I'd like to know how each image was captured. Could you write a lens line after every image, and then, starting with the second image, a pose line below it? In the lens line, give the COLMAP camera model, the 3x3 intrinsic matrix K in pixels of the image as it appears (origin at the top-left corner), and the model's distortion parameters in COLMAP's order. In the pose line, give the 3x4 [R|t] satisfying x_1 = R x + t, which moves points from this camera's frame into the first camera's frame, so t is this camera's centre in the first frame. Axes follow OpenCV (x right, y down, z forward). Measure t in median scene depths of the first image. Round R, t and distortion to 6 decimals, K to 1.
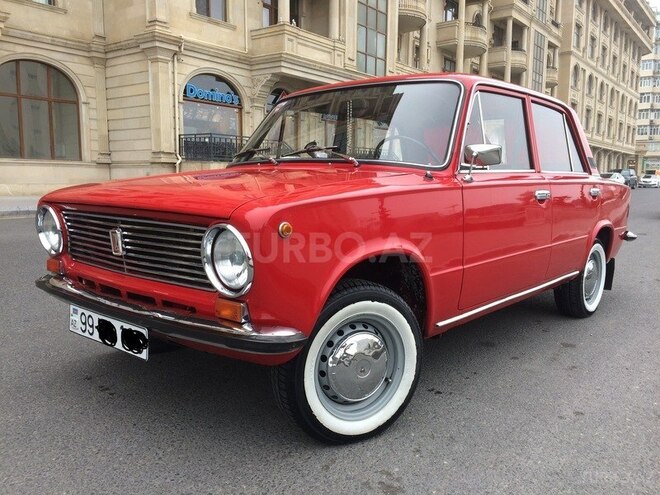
lens RADIAL K [[560.3, 0, 330.0], [0, 560.3, 247.5], [0, 0, 1]] dist [0.103855, -0.136595]
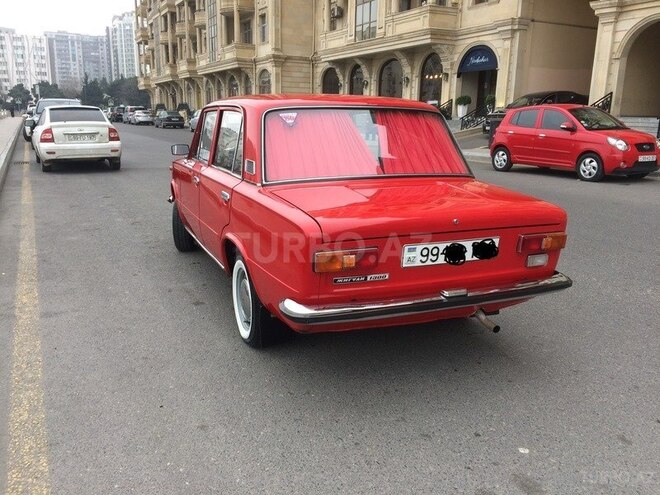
lens RADIAL K [[560.3, 0, 330.0], [0, 560.3, 247.5], [0, 0, 1]] dist [0.103855, -0.136595]
pose [[-0.433854, 0.189844, -0.880755, 1.368128], [-0.129060, 0.954373, 0.269286, -0.322407], [0.891692, 0.230501, -0.389557, 1.712420]]
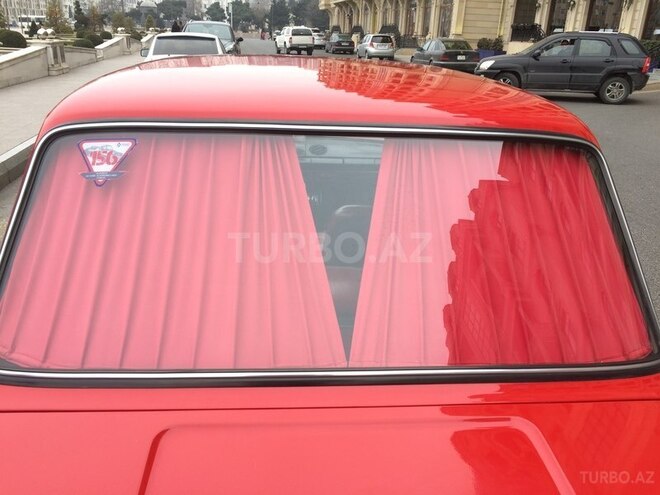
lens RADIAL K [[560.3, 0, 330.0], [0, 560.3, 247.5], [0, 0, 1]] dist [0.103855, -0.136595]
pose [[-0.696867, 0.221058, -0.682283, 0.341636], [-0.133566, 0.894671, 0.426292, -0.400840], [0.704654, 0.388199, -0.593940, 1.455150]]
